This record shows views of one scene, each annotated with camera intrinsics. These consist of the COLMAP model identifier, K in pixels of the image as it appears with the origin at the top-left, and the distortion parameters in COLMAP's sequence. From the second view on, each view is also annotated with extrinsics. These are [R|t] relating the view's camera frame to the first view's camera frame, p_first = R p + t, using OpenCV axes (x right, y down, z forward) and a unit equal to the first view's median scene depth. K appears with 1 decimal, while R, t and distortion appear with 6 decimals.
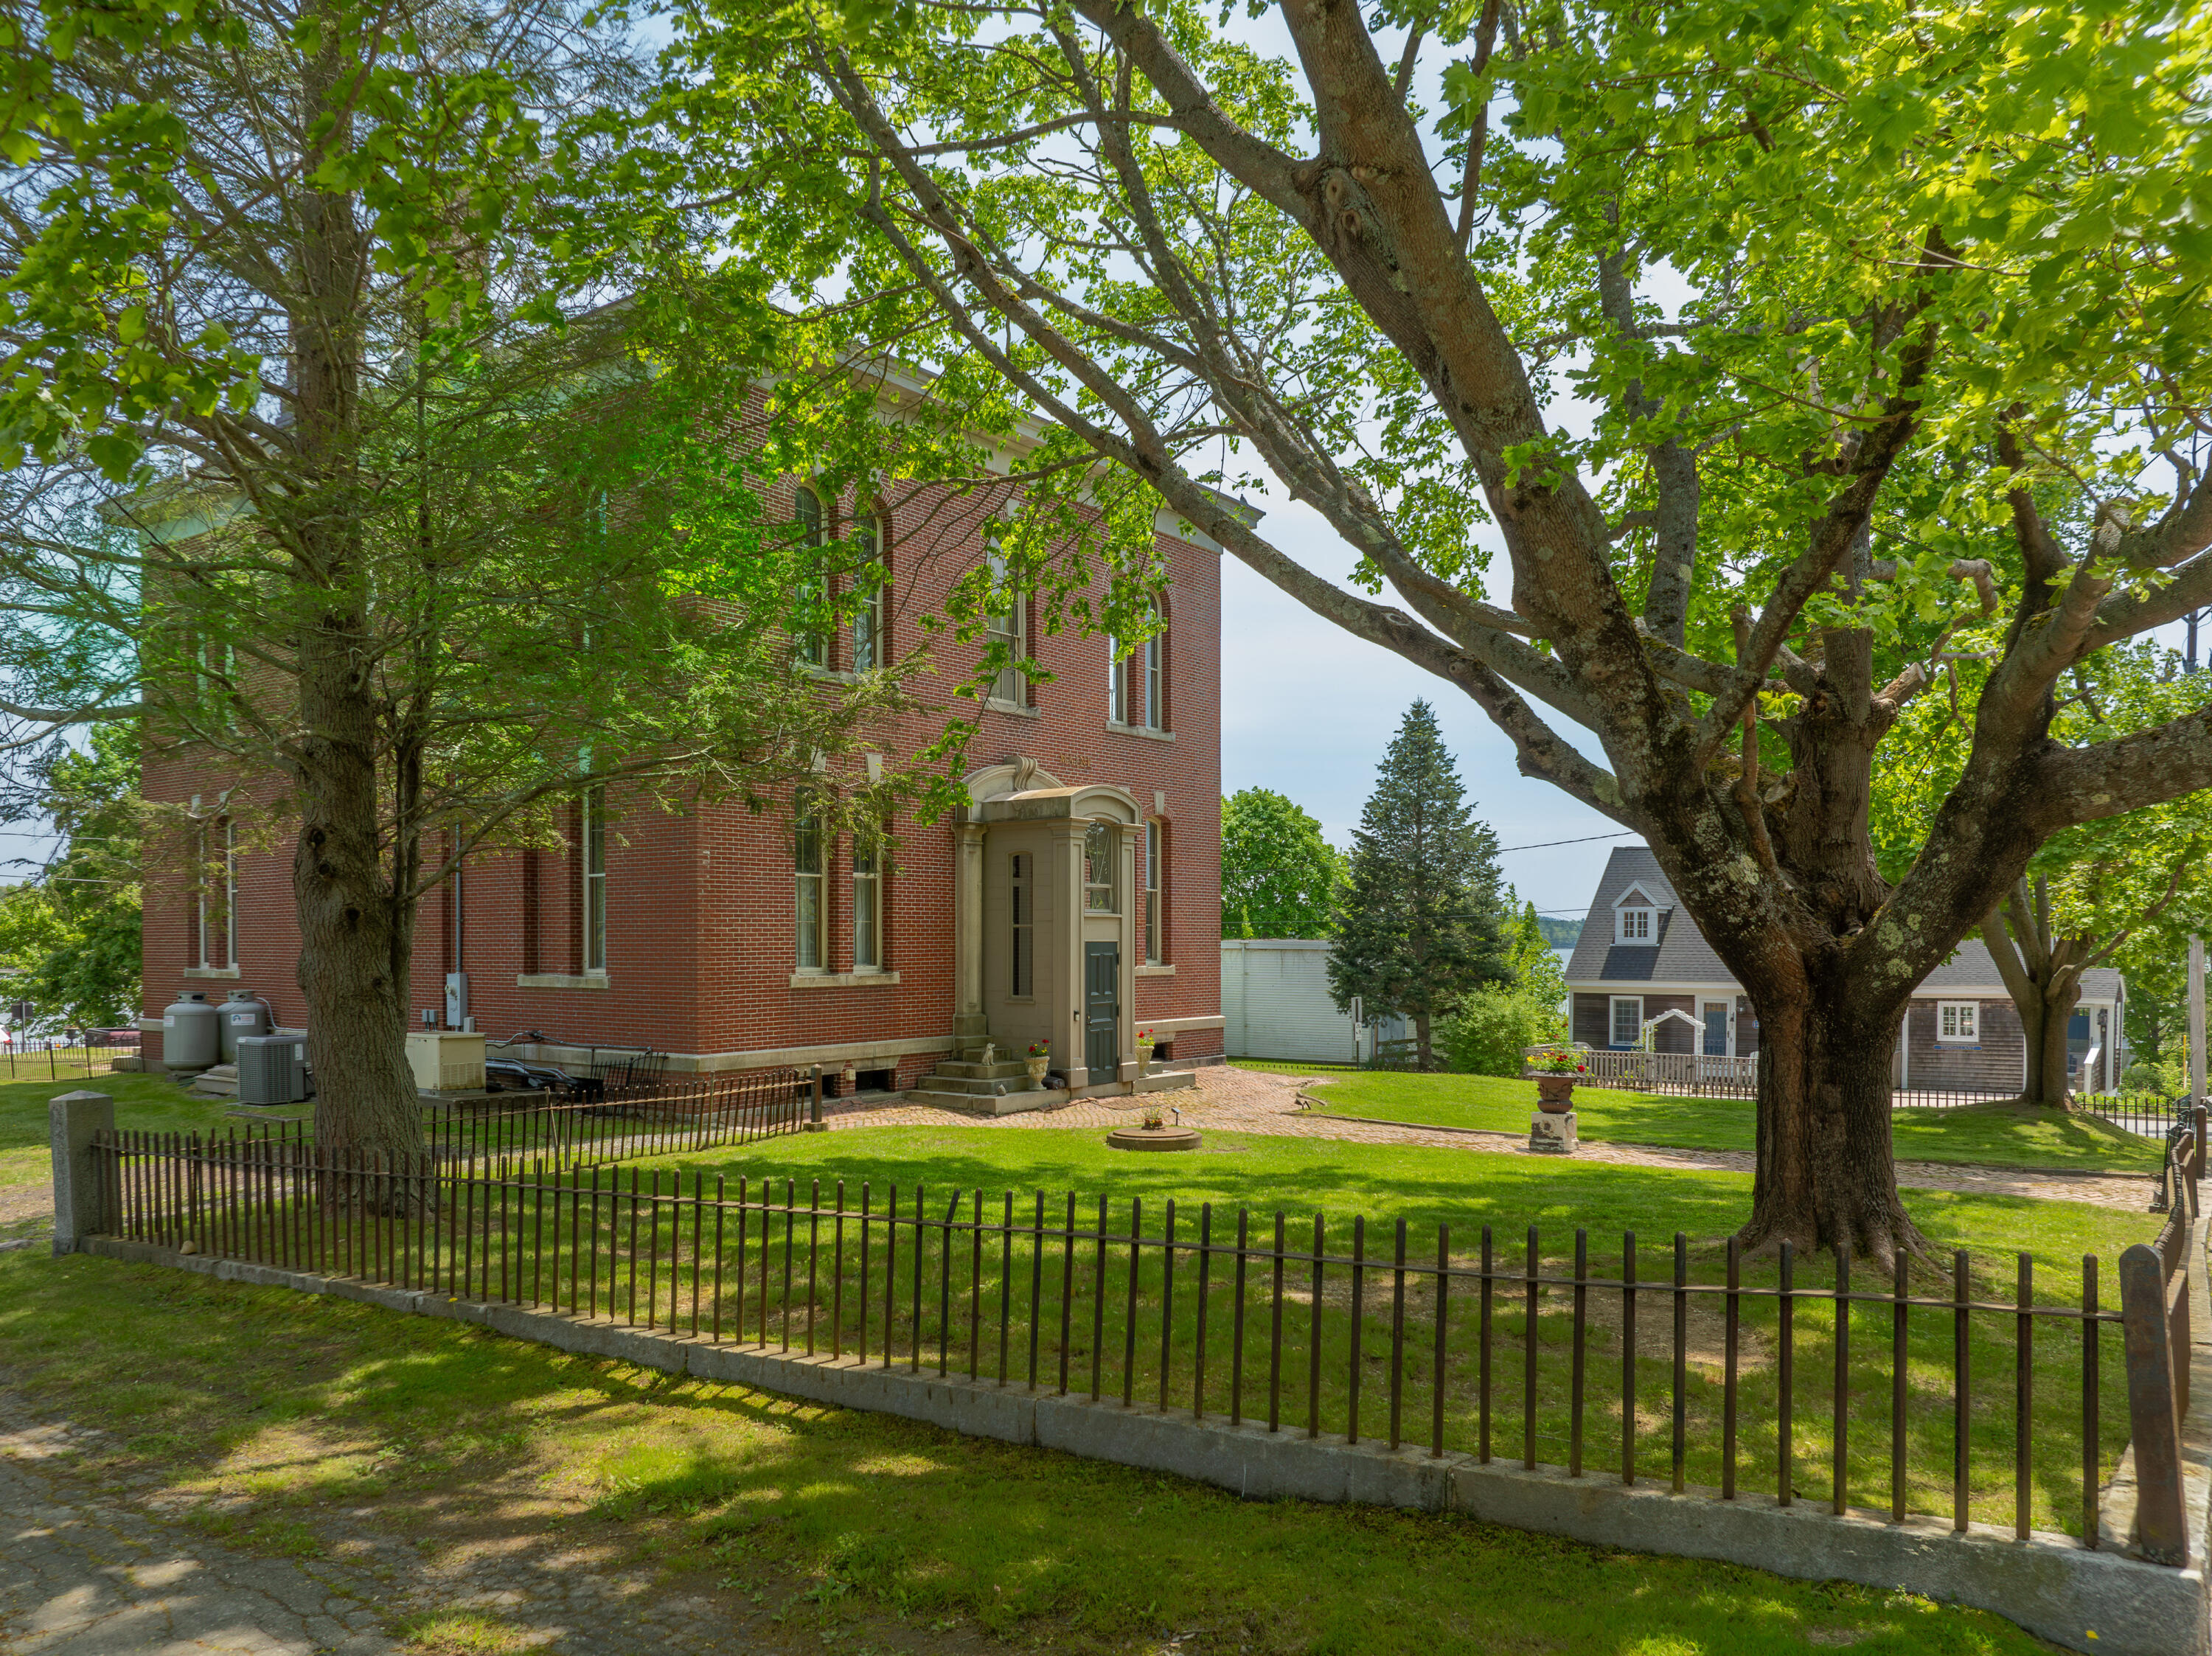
lens RADIAL K [[1566.9, 0, 1105.2], [0, 1566.9, 971.0], [0, 0, 1]] dist [-0.038368, -0.007882]
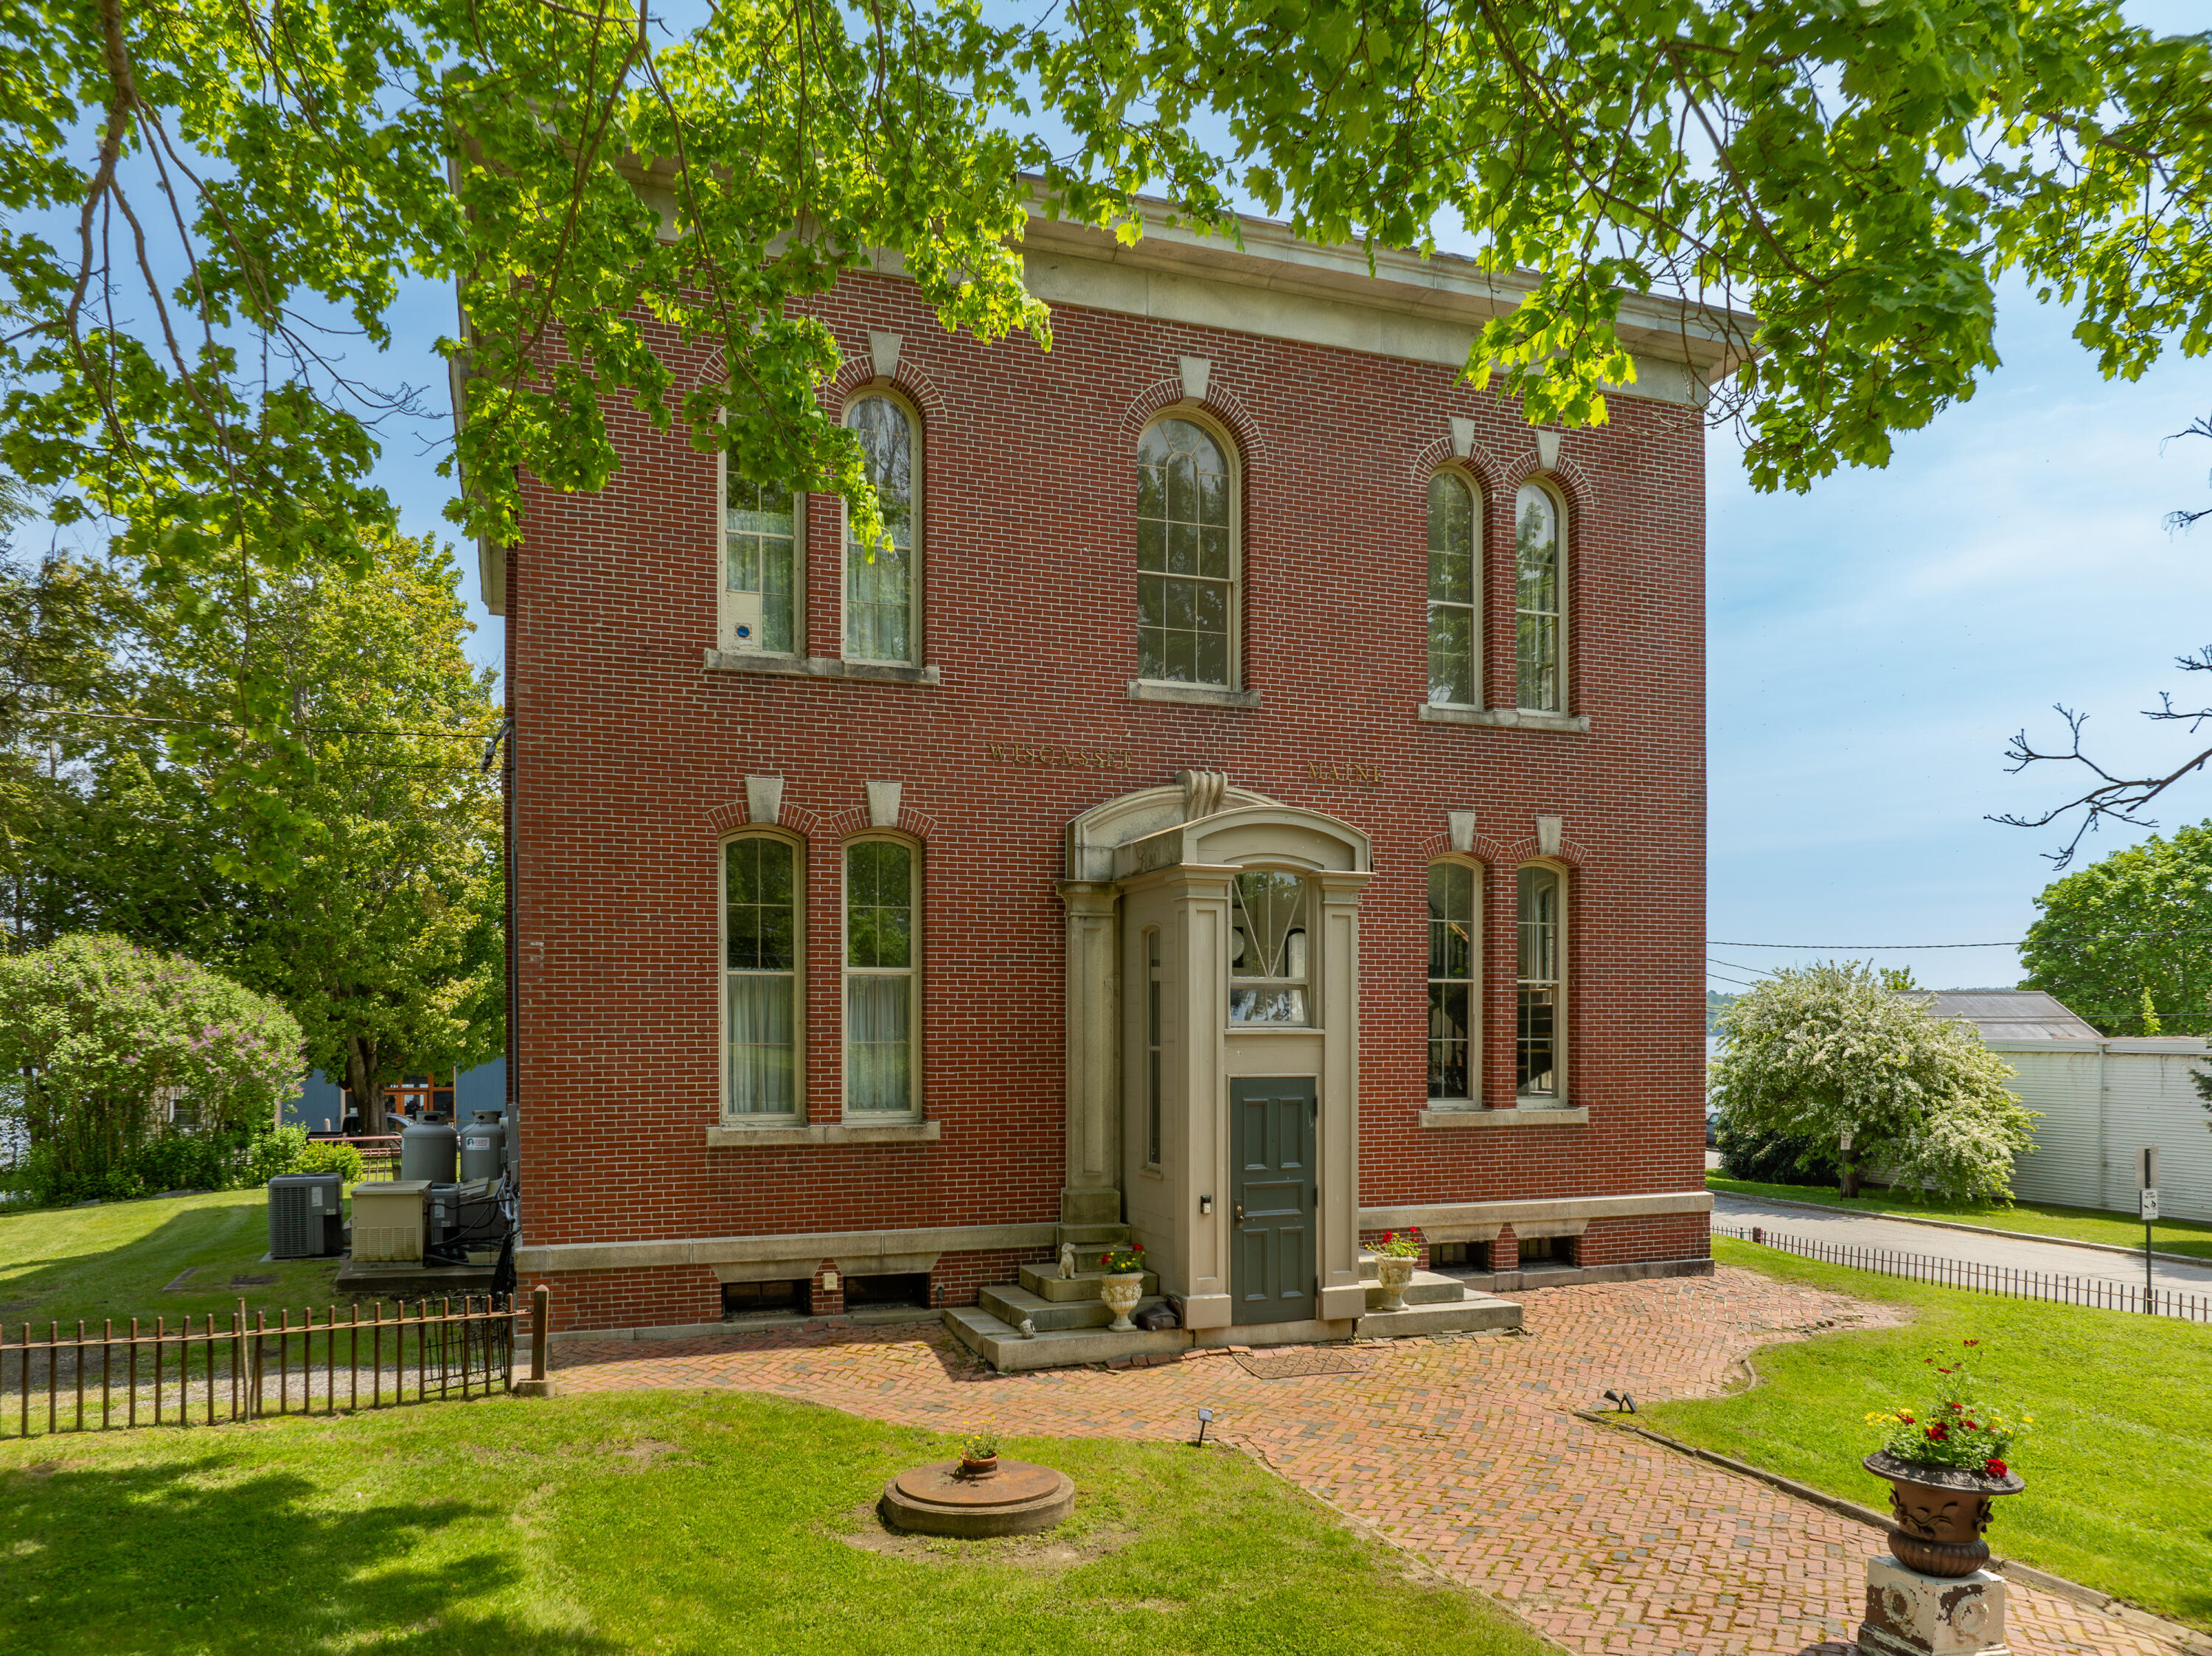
lens RADIAL K [[1620.7, 0, 1110.5], [0, 1620.7, 1043.6], [0, 0, 1]] dist [-0.048058, 0.002231]
pose [[0.841557, 0.007396, -0.540118, 0.225754], [-0.010524, 0.999941, -0.002705, -0.024061], [0.540066, 0.007960, 0.841585, 0.386395]]
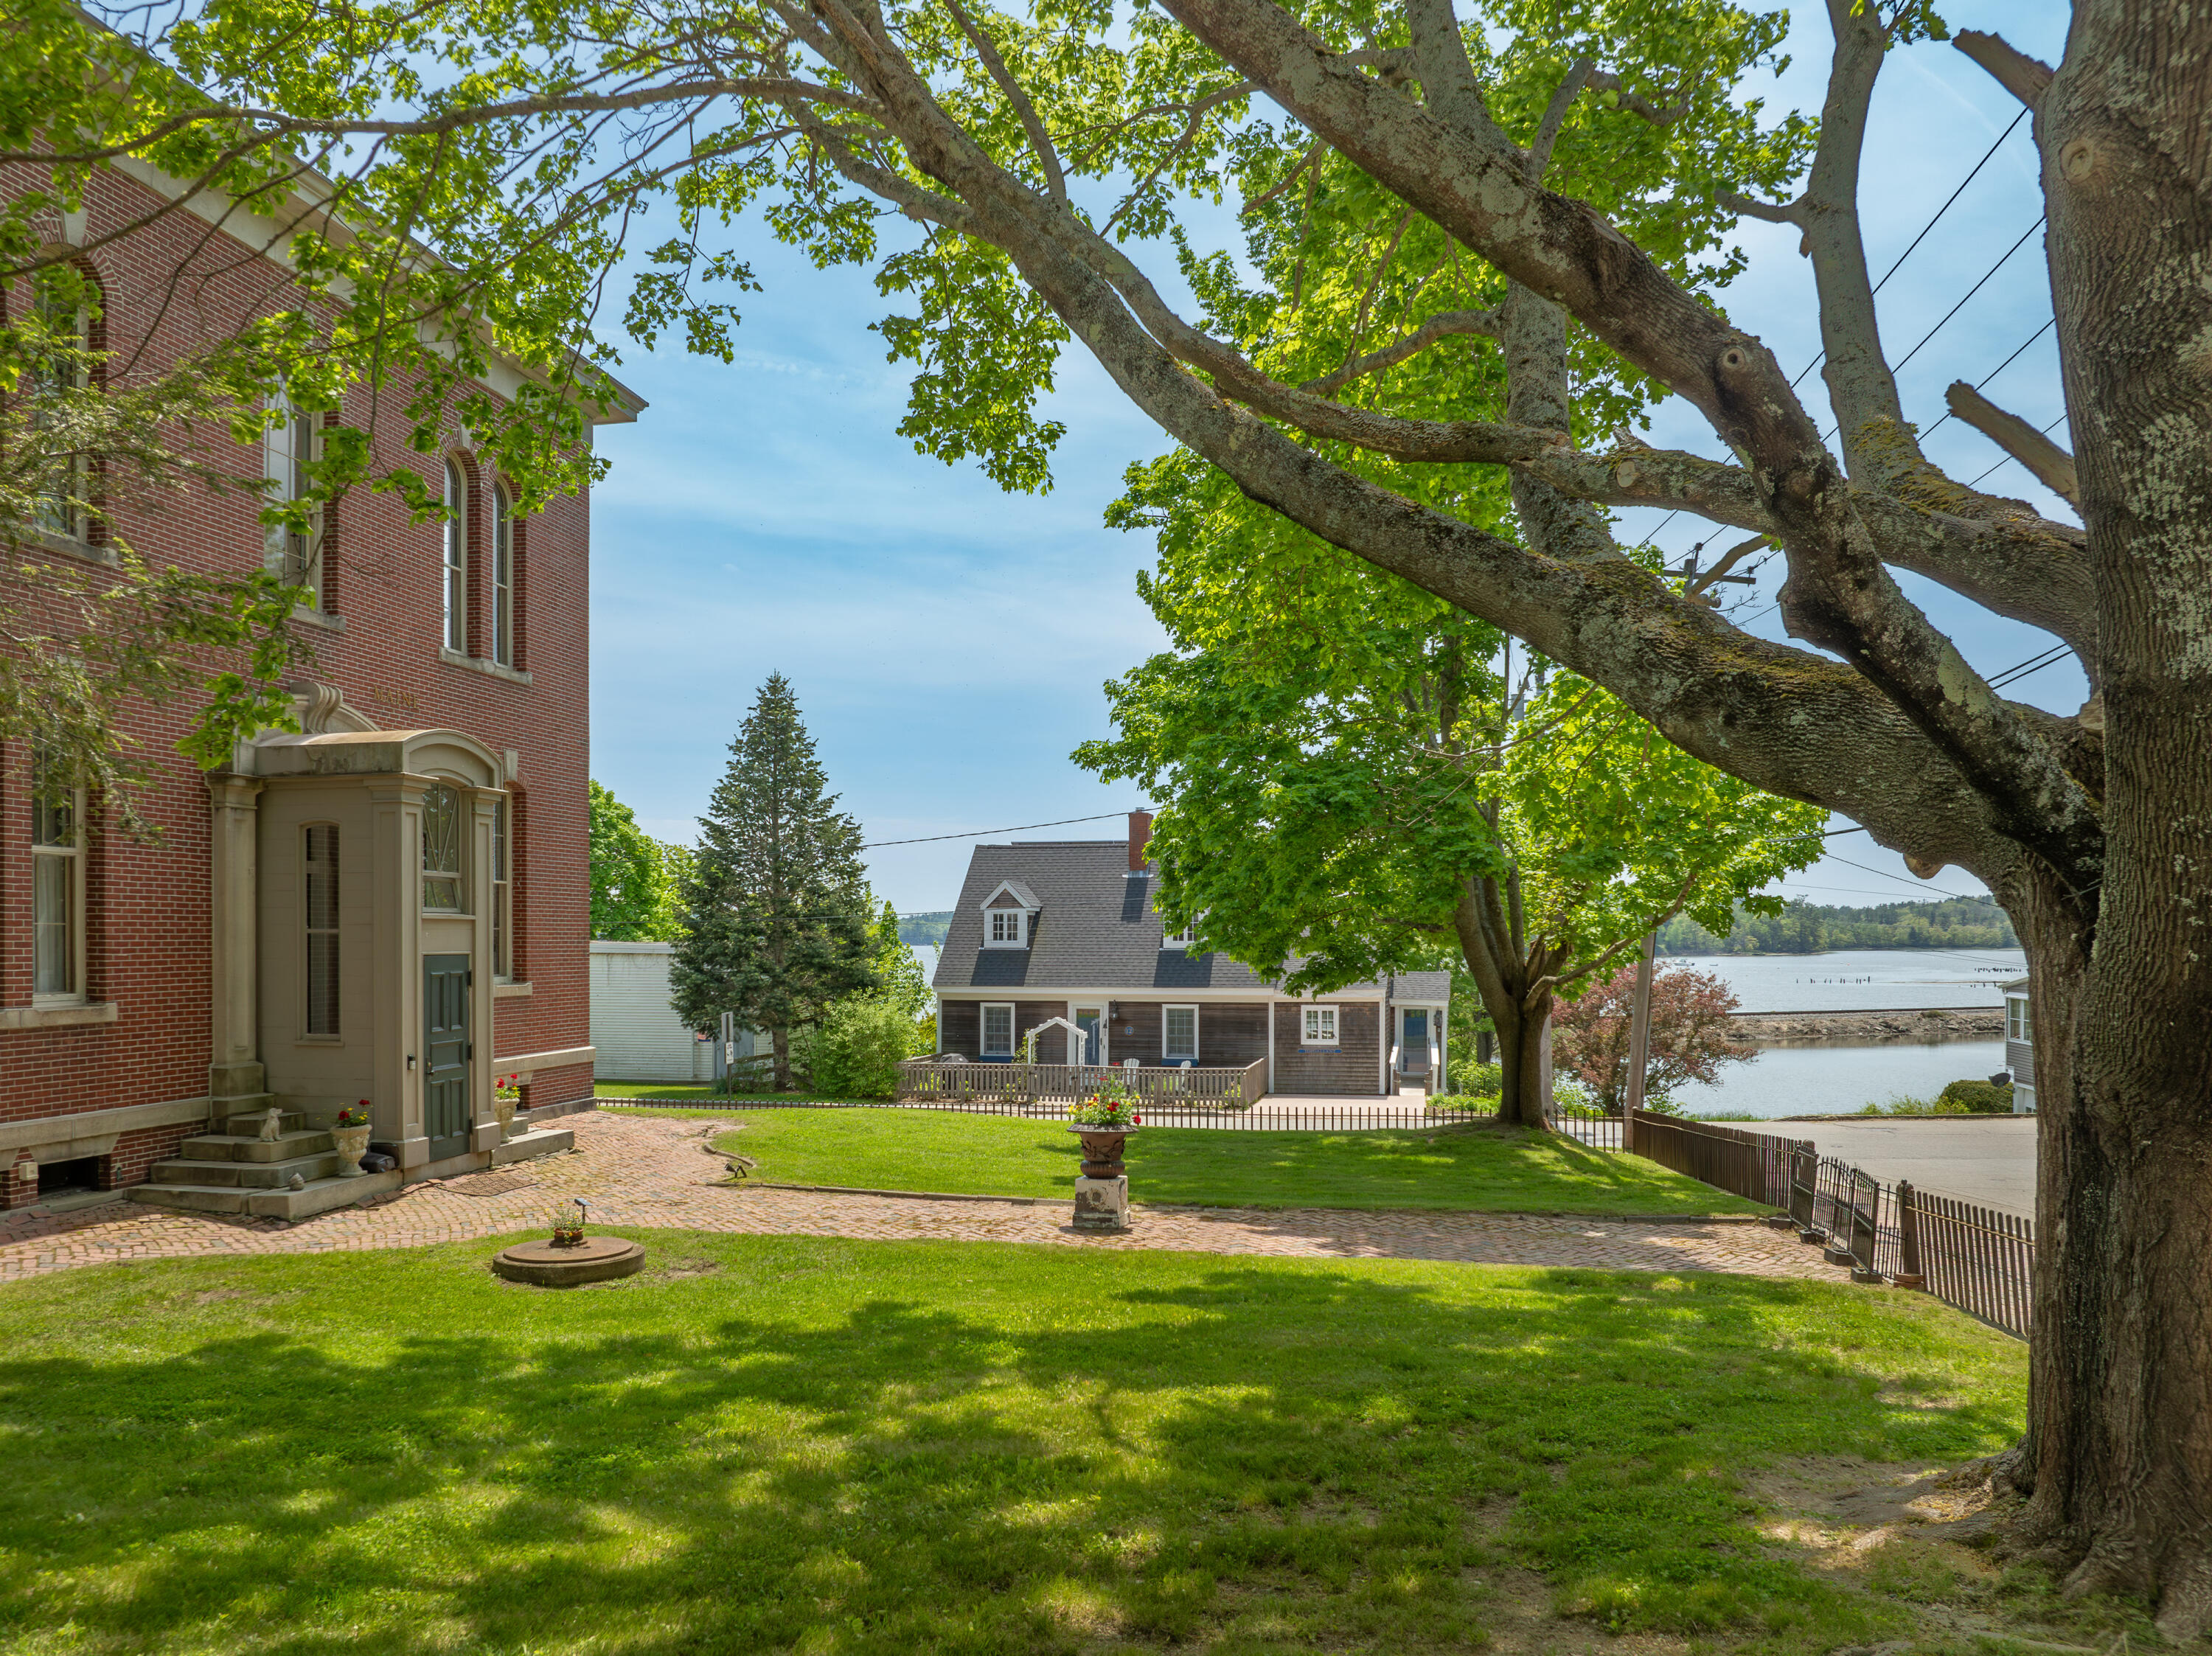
lens RADIAL K [[1566.9, 0, 1105.2], [0, 1566.9, 971.0], [0, 0, 1]] dist [-0.038368, -0.007882]
pose [[0.900983, -0.006144, 0.433812, -0.032340], [0.005563, 0.999981, 0.002609, -0.009506], [-0.433820, 0.000062, 0.901000, 0.206780]]
